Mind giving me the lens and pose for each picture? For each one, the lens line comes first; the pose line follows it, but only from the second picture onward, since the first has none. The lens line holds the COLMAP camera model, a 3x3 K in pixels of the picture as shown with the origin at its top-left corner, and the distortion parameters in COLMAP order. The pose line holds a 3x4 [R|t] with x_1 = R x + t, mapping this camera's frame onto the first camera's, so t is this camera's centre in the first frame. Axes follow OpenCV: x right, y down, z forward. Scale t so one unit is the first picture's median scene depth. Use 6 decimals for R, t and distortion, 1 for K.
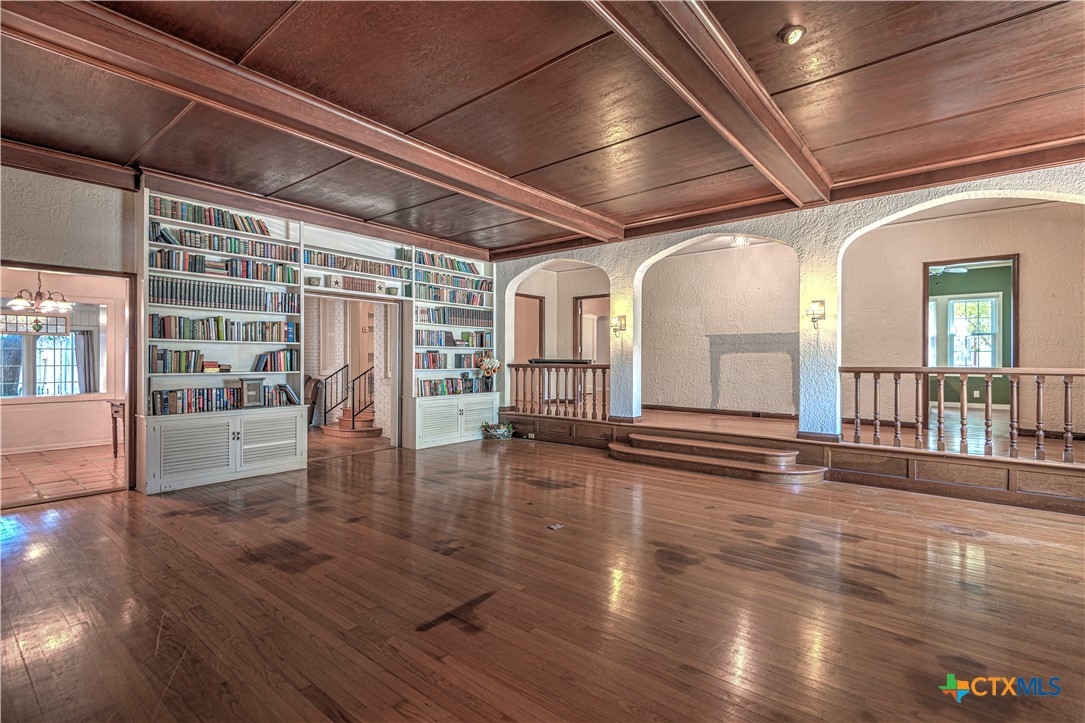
lens RADIAL K [[513.9, 0, 545.5], [0, 513.9, 361.2], [0, 0, 1]] dist [-0.002817, -0.002330]
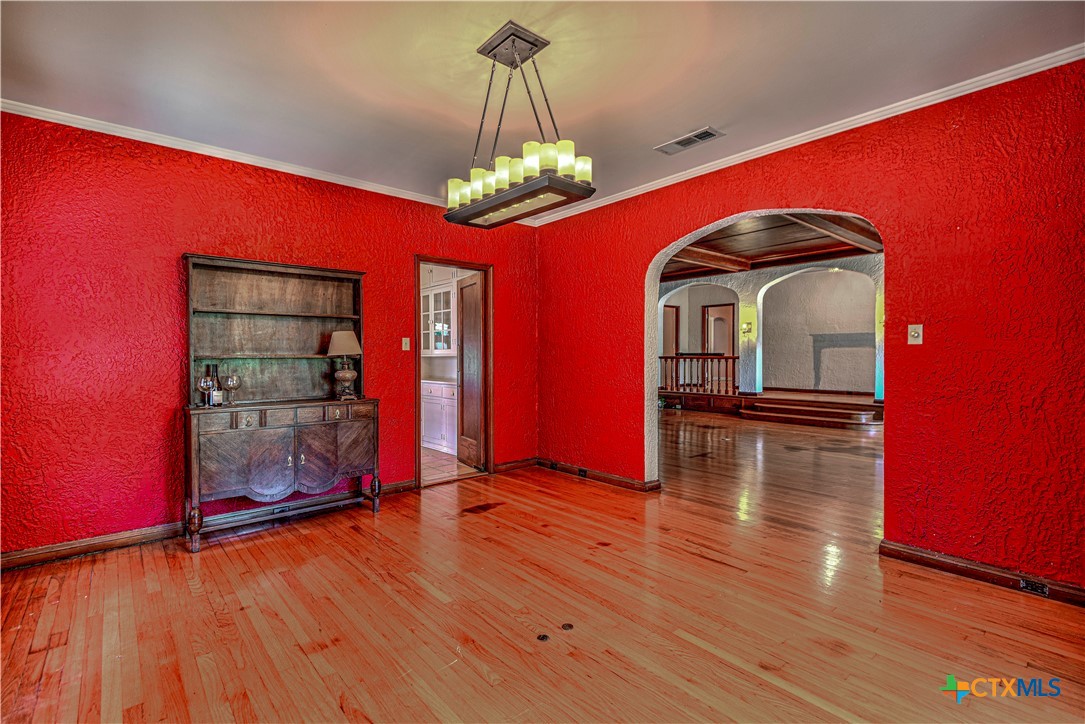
lens RADIAL K [[513.9, 0, 547.1], [0, 513.9, 359.9], [0, 0, 1]] dist [-0.002817, -0.002330]
pose [[0.985620, -0.000216, -0.168977, -0.154201], [0.001034, 0.999988, 0.004752, 0.009759], [0.168974, -0.004859, 0.985609, -0.489687]]
